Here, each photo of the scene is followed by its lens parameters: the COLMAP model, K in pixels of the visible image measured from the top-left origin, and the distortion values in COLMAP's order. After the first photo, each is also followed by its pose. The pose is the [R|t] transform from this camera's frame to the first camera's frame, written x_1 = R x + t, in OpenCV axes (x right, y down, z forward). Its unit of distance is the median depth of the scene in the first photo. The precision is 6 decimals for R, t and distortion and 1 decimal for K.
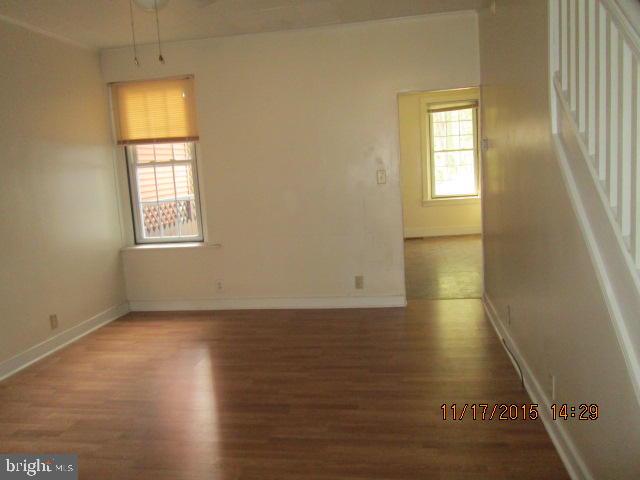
lens RADIAL K [[546.7, 0, 318.9], [0, 546.7, 240.0], [0, 0, 1]] dist [-0.013770, -0.004322]
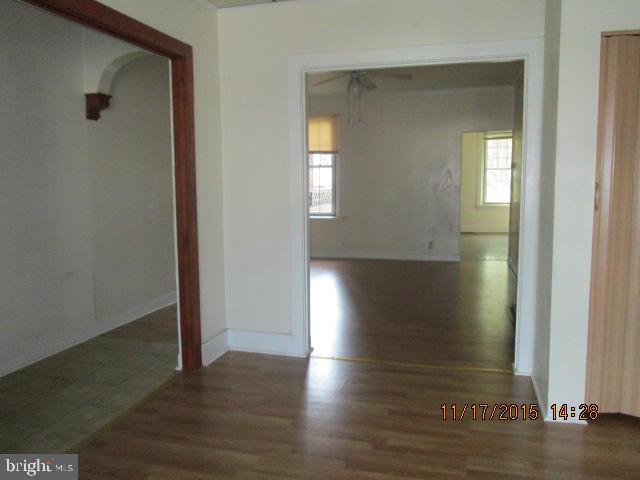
lens RADIAL K [[546.7, 0, 321.2], [0, 546.7, 239.4], [0, 0, 1]] dist [-0.013770, -0.004322]
pose [[0.993413, 0.065612, -0.093947, -0.097264], [-0.067691, 0.997523, -0.019117, 0.110325], [0.092460, 0.025350, 0.995394, -0.635432]]
